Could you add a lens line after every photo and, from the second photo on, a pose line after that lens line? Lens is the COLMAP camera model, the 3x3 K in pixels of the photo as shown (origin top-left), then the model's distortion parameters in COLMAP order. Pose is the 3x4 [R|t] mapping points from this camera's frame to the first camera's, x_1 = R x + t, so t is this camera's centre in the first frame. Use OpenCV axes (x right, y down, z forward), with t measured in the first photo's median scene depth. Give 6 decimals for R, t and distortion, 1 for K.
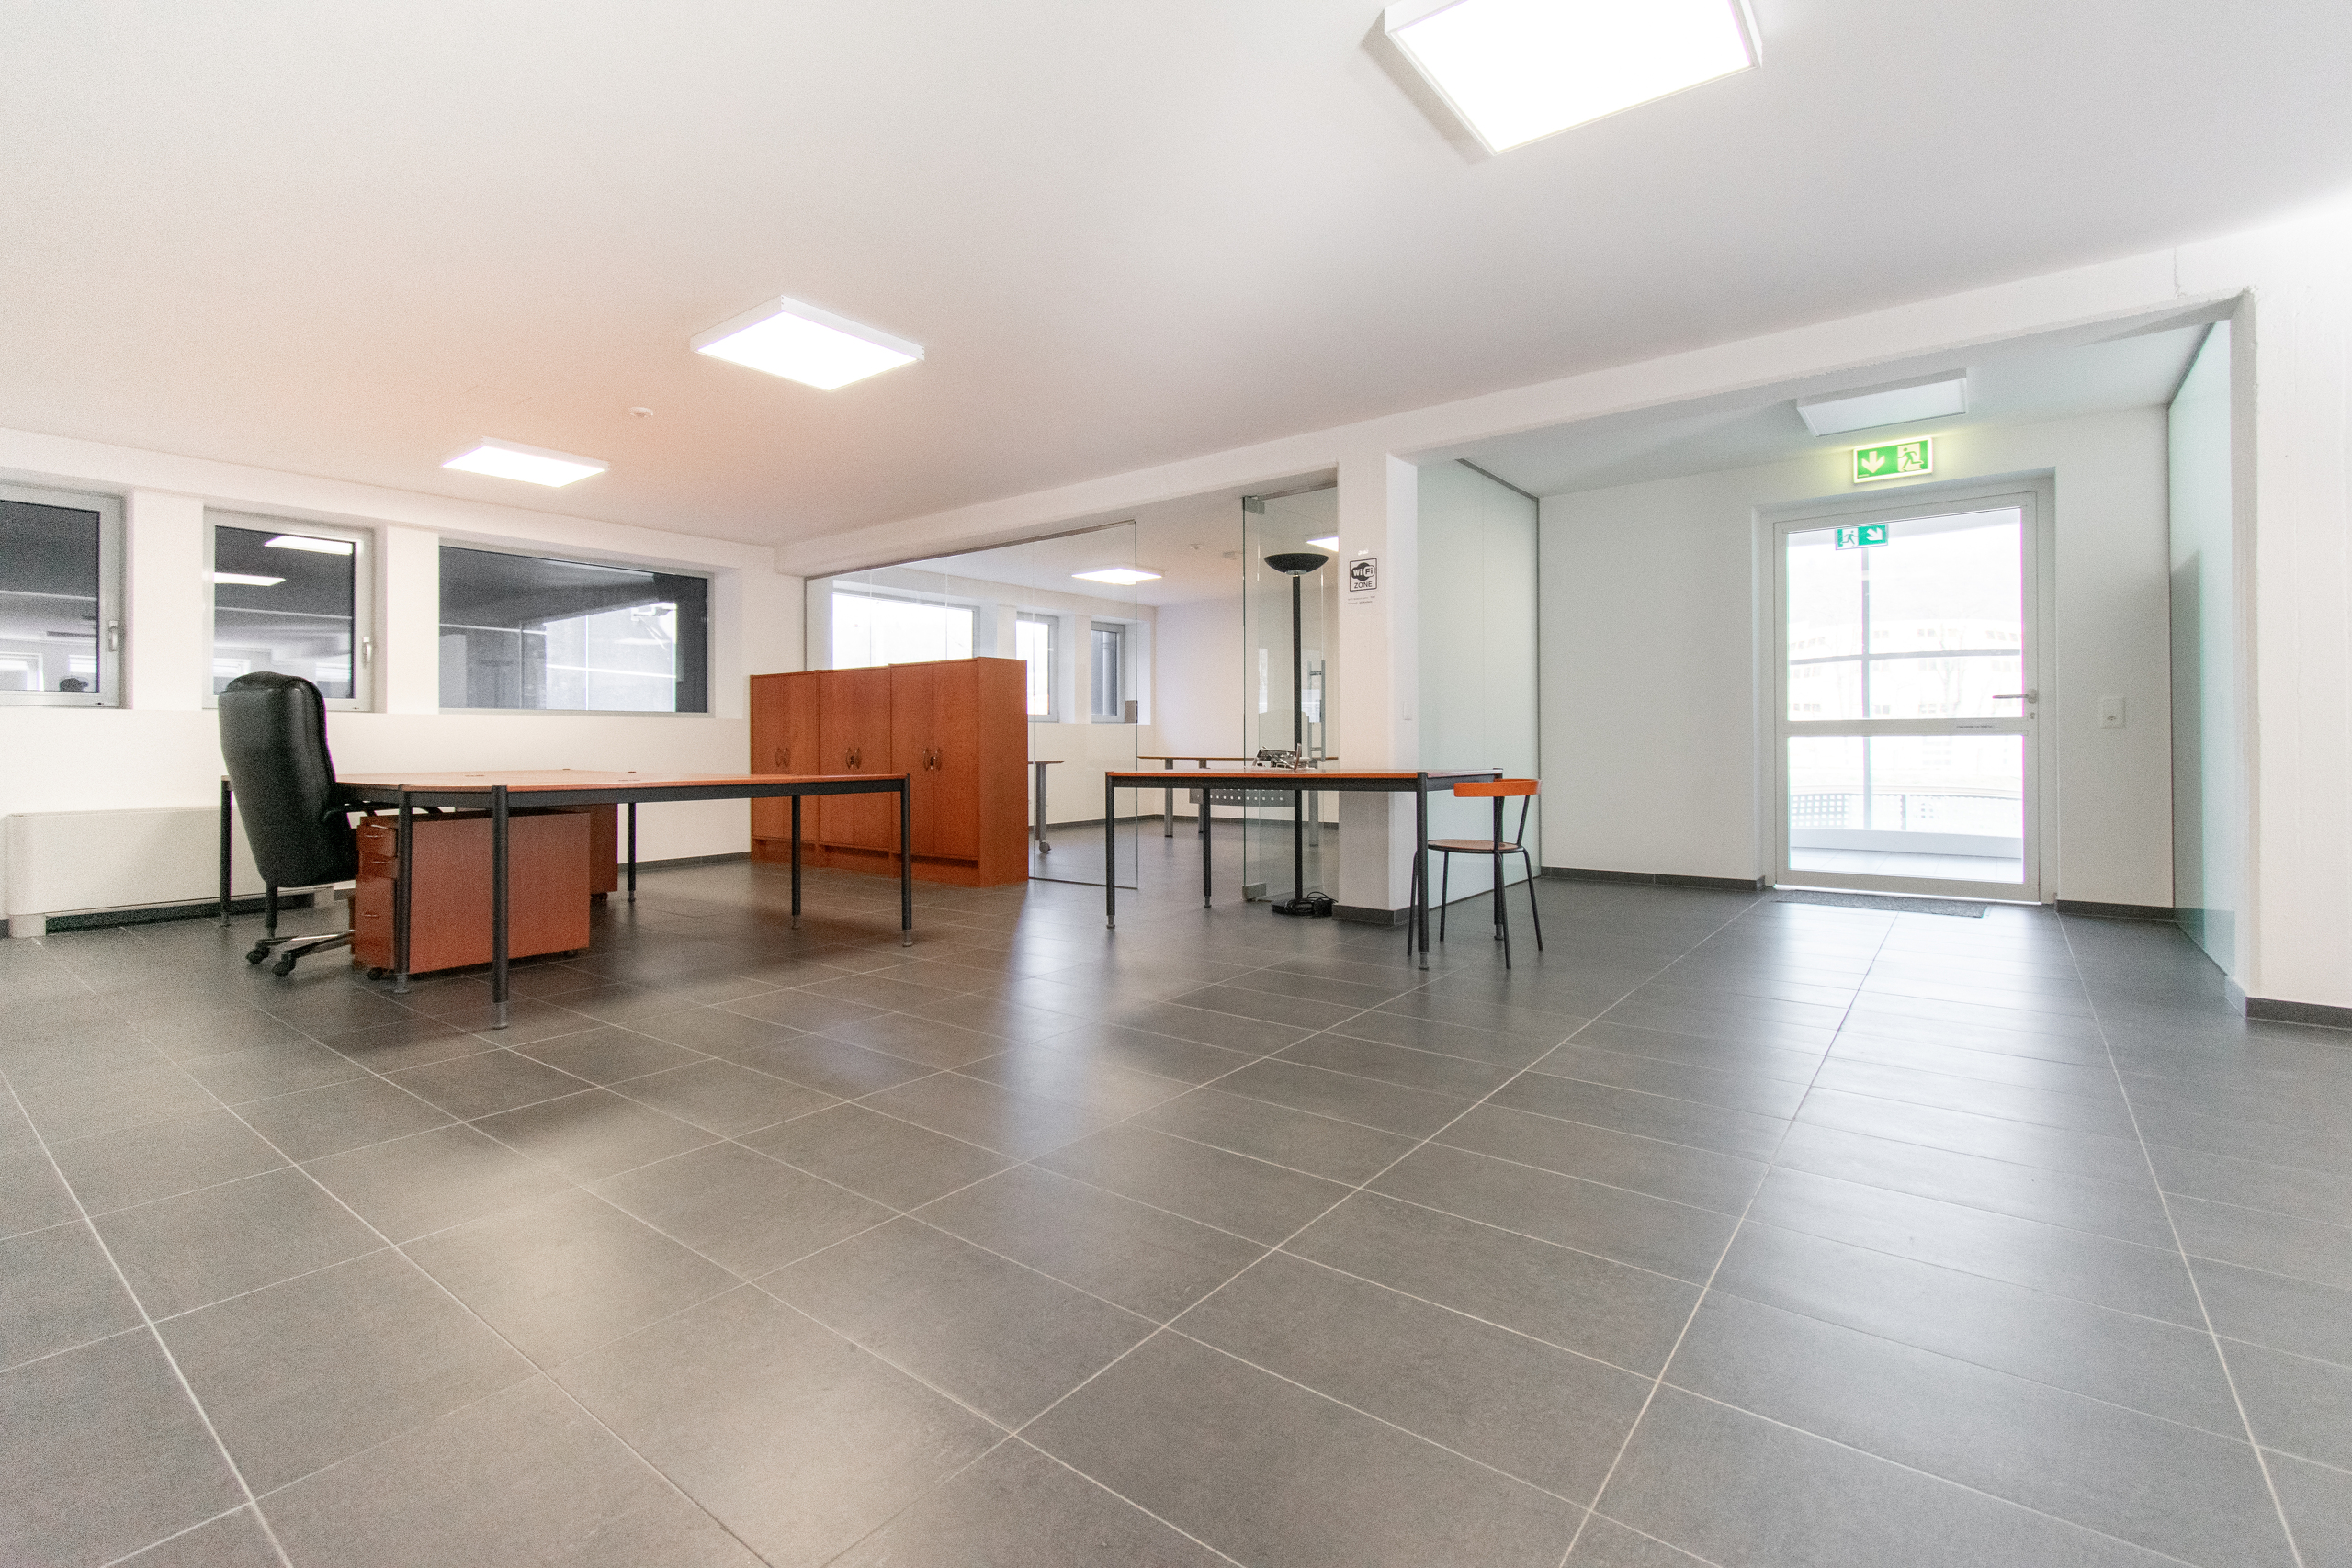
lens RADIAL K [[1050.6, 0, 1187.3], [0, 1050.6, 732.3], [0, 0, 1]] dist [-0.000744, 0.000405]
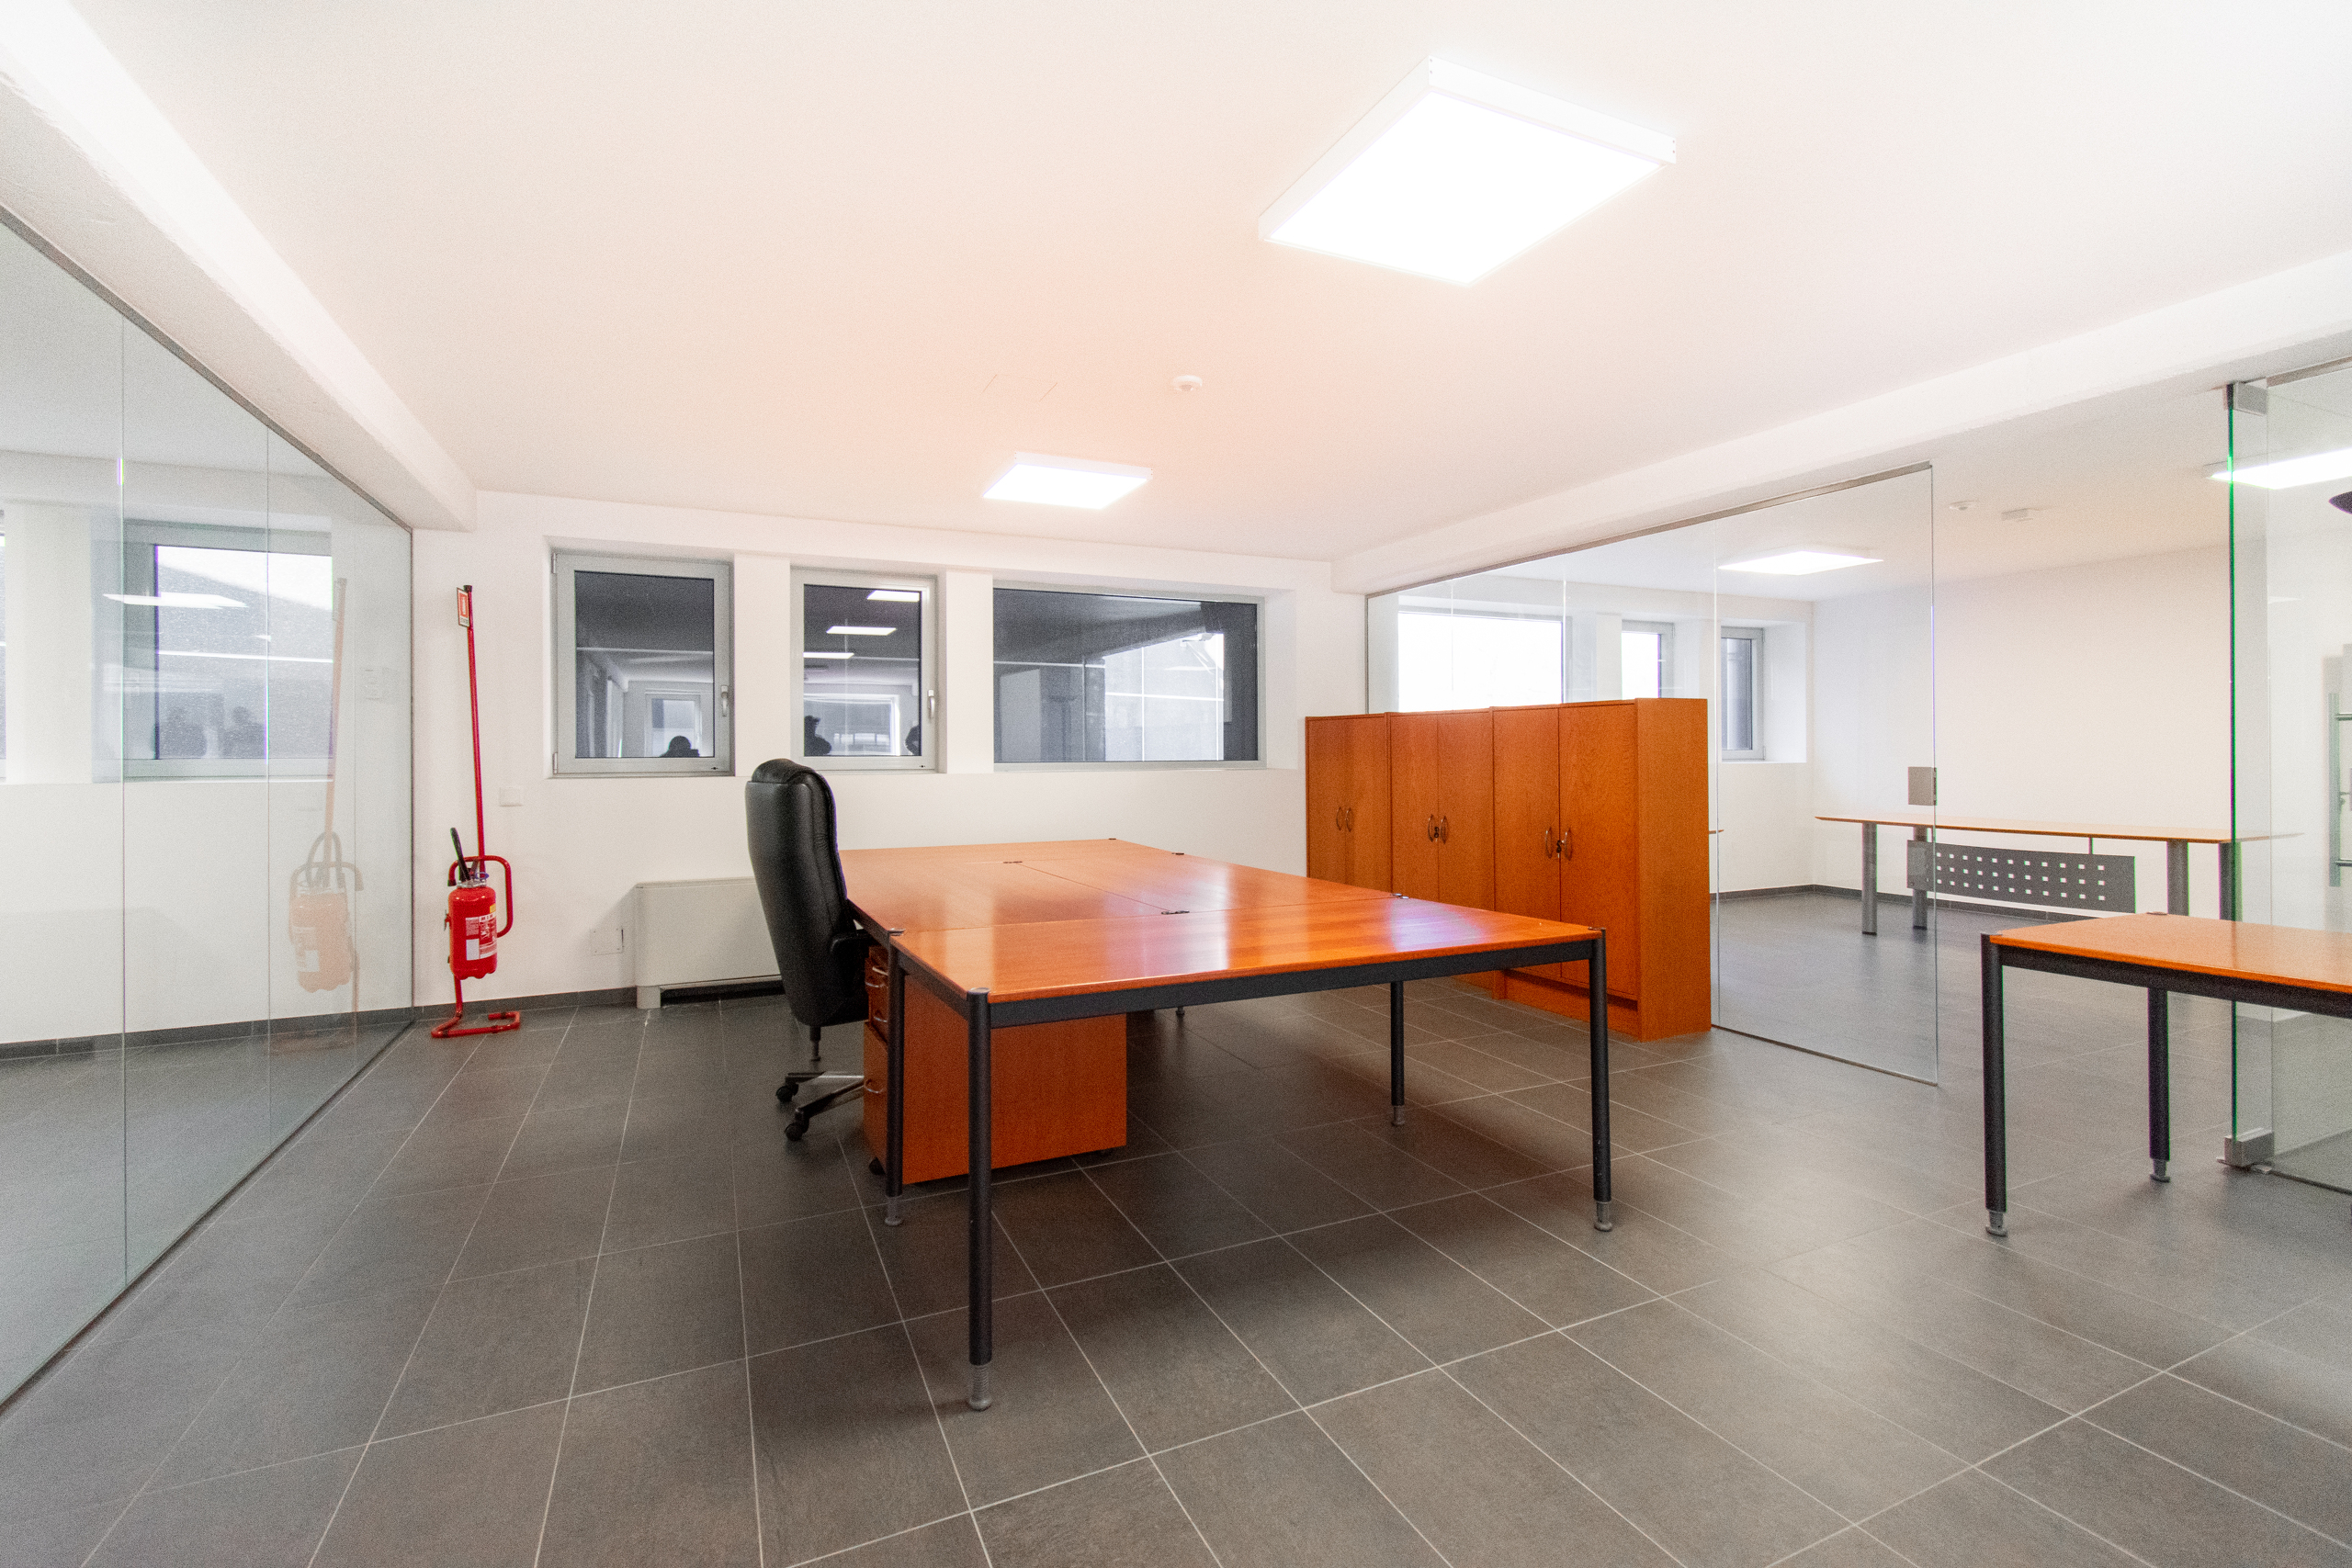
lens RADIAL K [[1050.6, 0, 1187.3], [0, 1050.6, 732.3], [0, 0, 1]] dist [-0.000744, 0.000405]
pose [[0.886924, -0.007752, -0.461850, -0.125023], [0.004837, 0.999960, -0.007493, -0.039898], [0.461889, 0.004412, 0.886927, 0.238139]]
